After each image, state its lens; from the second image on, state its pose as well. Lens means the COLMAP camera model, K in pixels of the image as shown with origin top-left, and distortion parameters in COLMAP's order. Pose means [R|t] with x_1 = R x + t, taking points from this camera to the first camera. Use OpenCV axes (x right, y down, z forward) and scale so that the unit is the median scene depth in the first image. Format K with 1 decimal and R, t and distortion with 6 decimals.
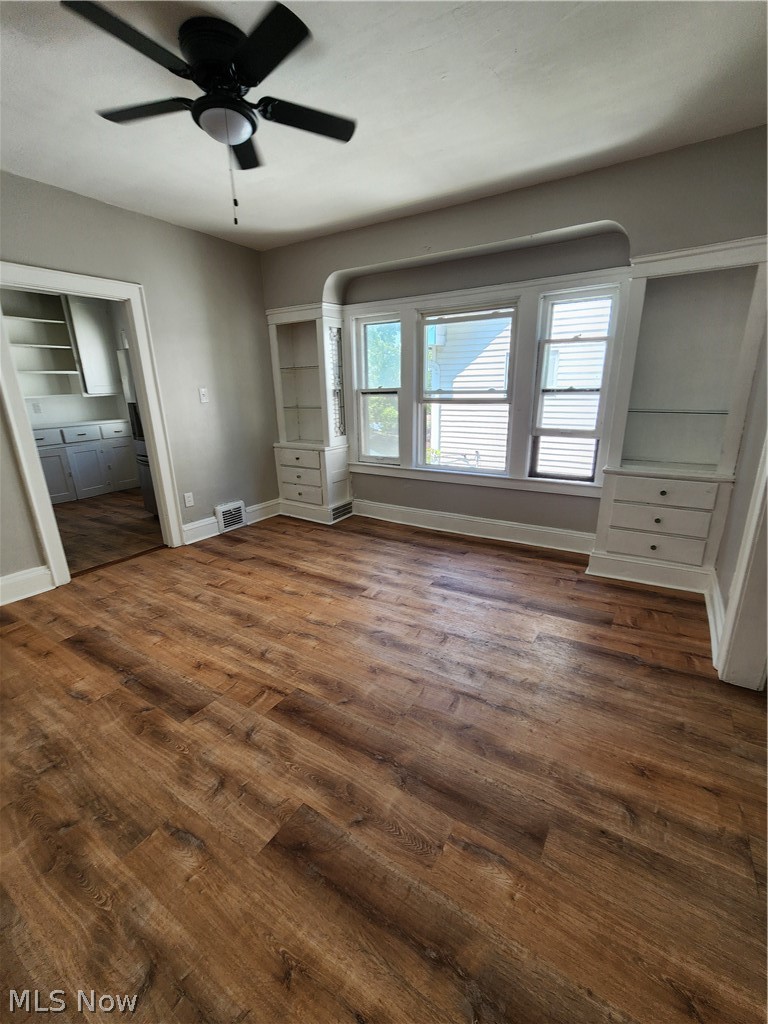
lens RADIAL K [[437.2, 0, 398.4], [0, 437.2, 517.5], [0, 0, 1]] dist [-0.001598, -0.000189]
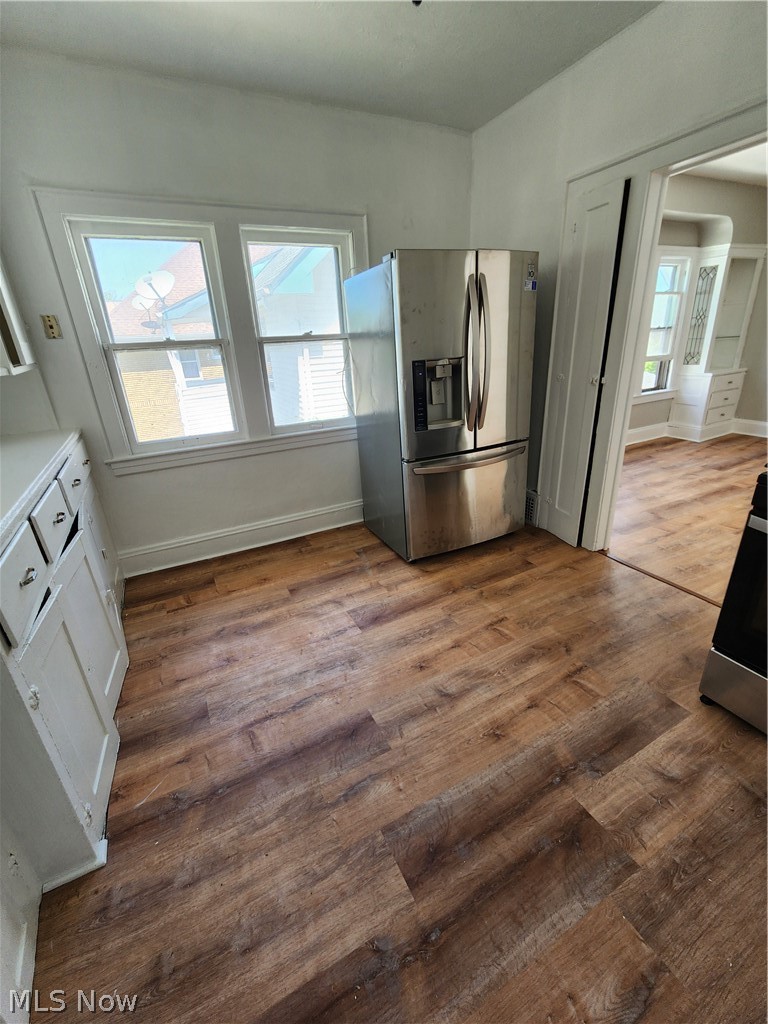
lens RADIAL K [[424.4, 0, 387.2], [0, 424.4, 517.7], [0, 0, 1]] dist [0.000961, -0.000059]
pose [[0.506218, -0.345856, 0.790017, -1.744702], [0.286683, 0.931452, 0.224076, -0.344755], [-0.813361, 0.113053, 0.570668, 1.230998]]
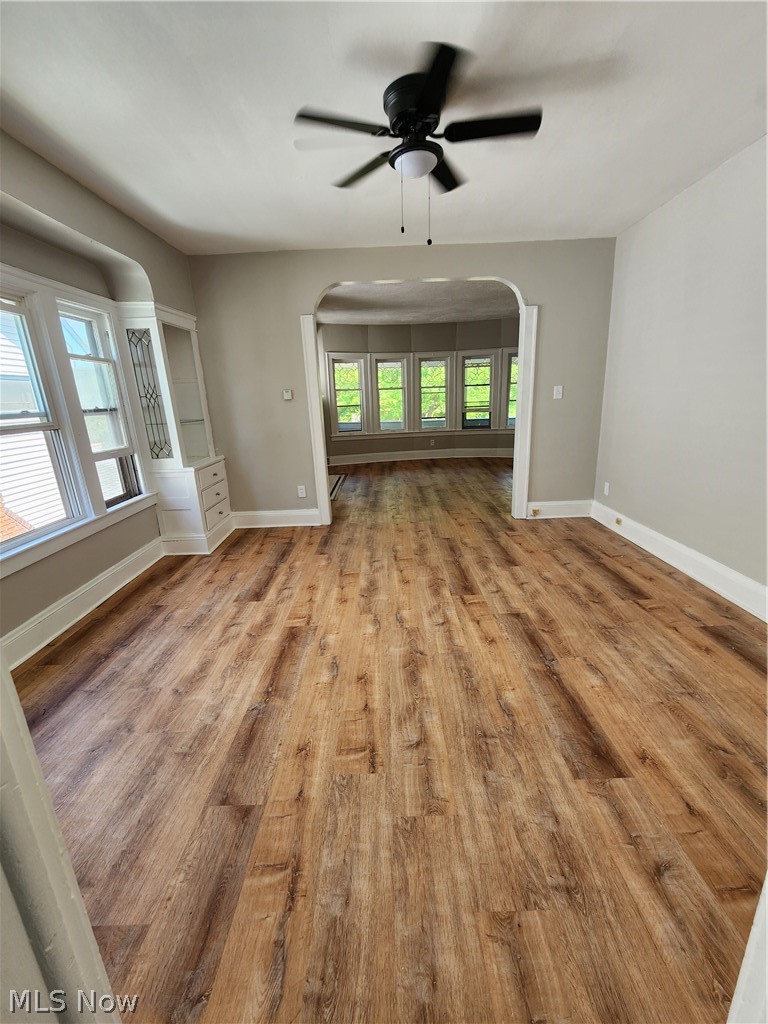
lens RADIAL K [[430.2, 0, 376.5], [0, 430.2, 508.3], [0, 0, 1]] dist [-0.000842, -0.000140]
pose [[-0.519766, -0.182214, 0.834651, -0.906005], [0.287915, 0.882473, 0.371949, -0.340034], [-0.804331, 0.433634, -0.406218, 1.211308]]
